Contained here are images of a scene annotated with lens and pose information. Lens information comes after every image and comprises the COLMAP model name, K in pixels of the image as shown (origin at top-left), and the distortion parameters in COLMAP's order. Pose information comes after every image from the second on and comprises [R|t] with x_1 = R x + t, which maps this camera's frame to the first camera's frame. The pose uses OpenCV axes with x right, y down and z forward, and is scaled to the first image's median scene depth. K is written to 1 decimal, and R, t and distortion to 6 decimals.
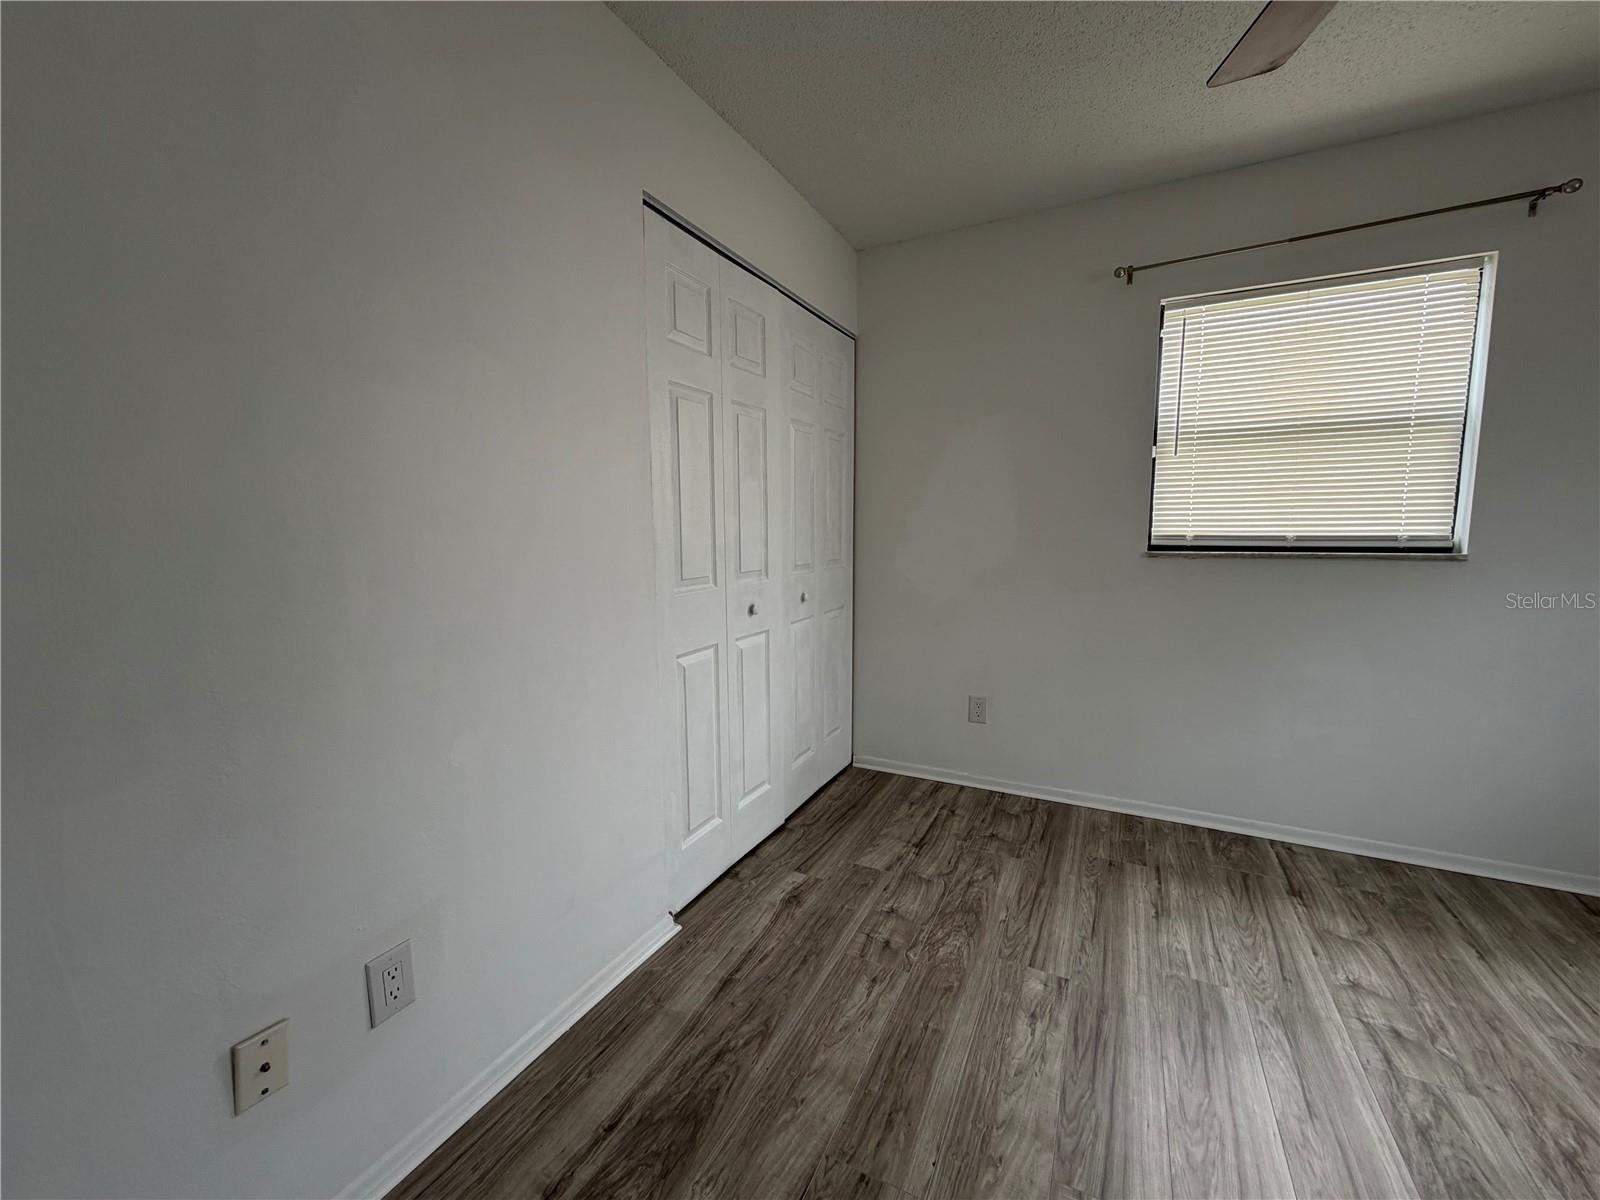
lens RADIAL K [[637.7, 0, 794.8], [0, 637.7, 598.9], [0, 0, 1]] dist [0.000452, 0.000034]
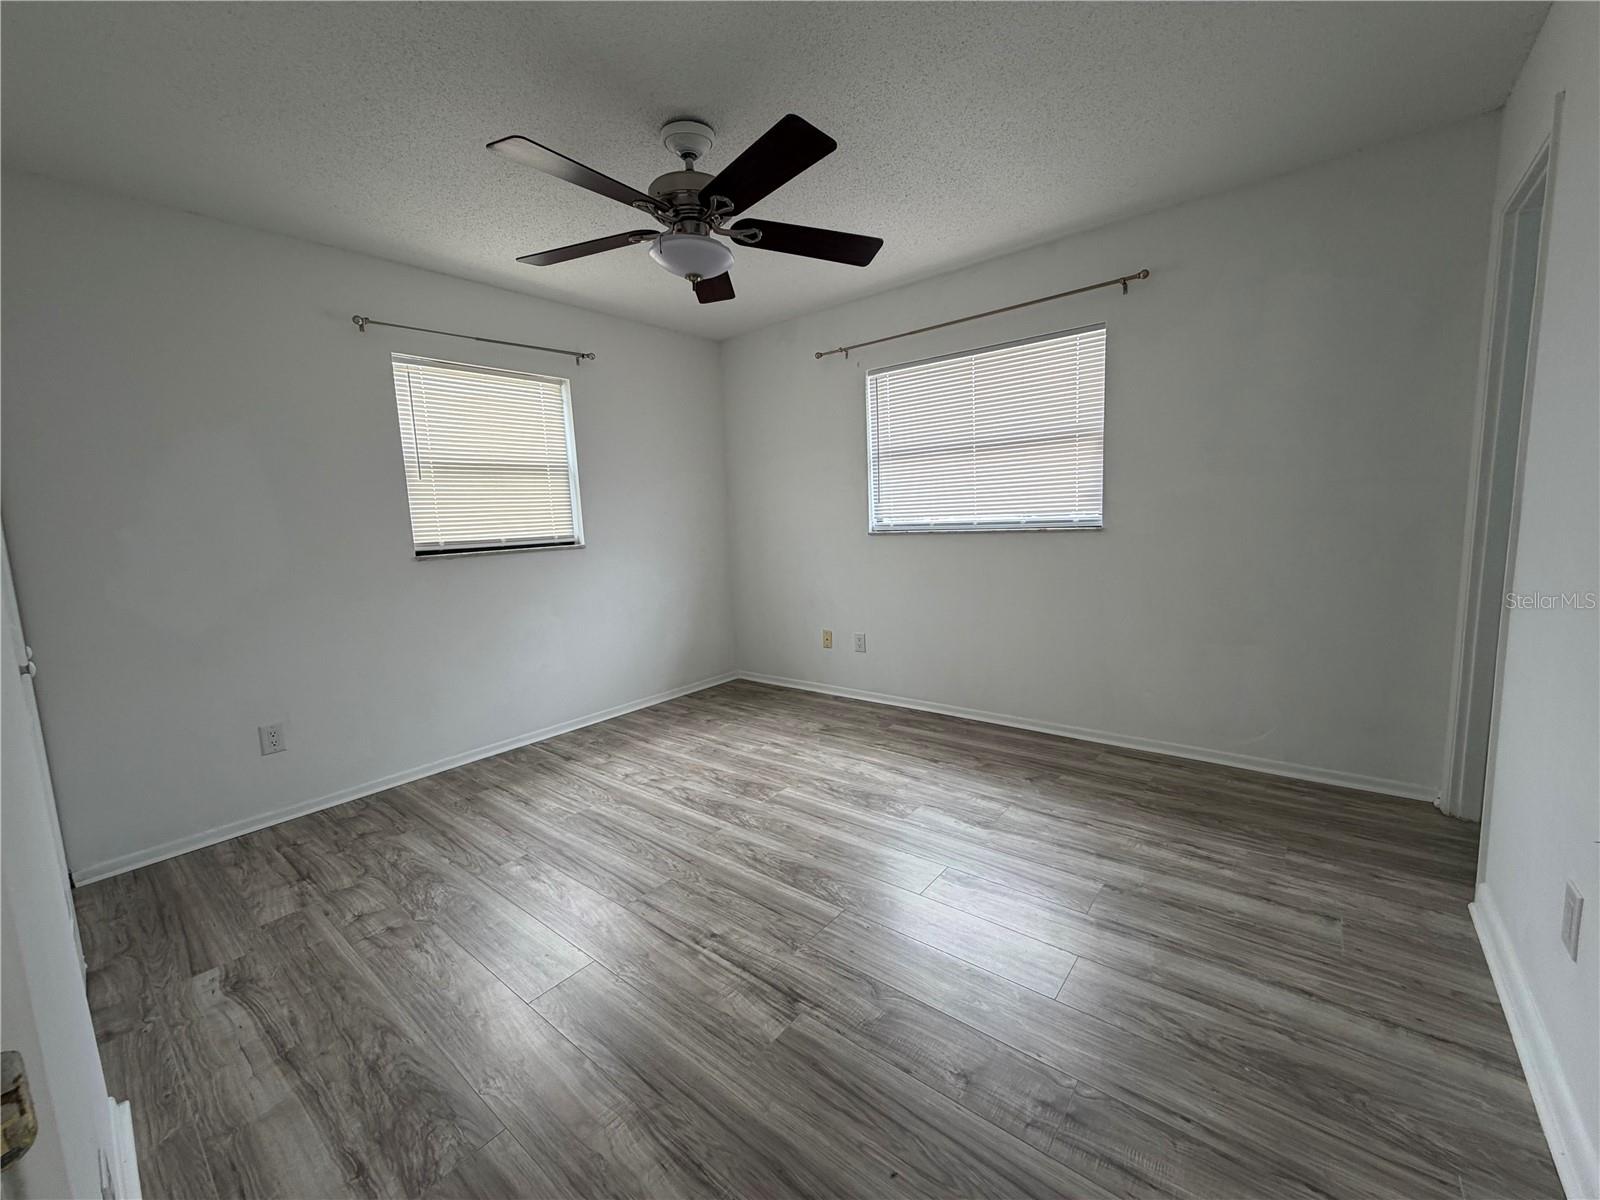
lens RADIAL K [[637.7, 0, 794.8], [0, 637.7, 598.9], [0, 0, 1]] dist [0.000452, 0.000034]
pose [[0.213148, -0.125758, 0.968893, -0.586412], [0.156547, 0.983265, 0.093185, 0.006609], [-0.964397, 0.131815, 0.229268, 0.032736]]
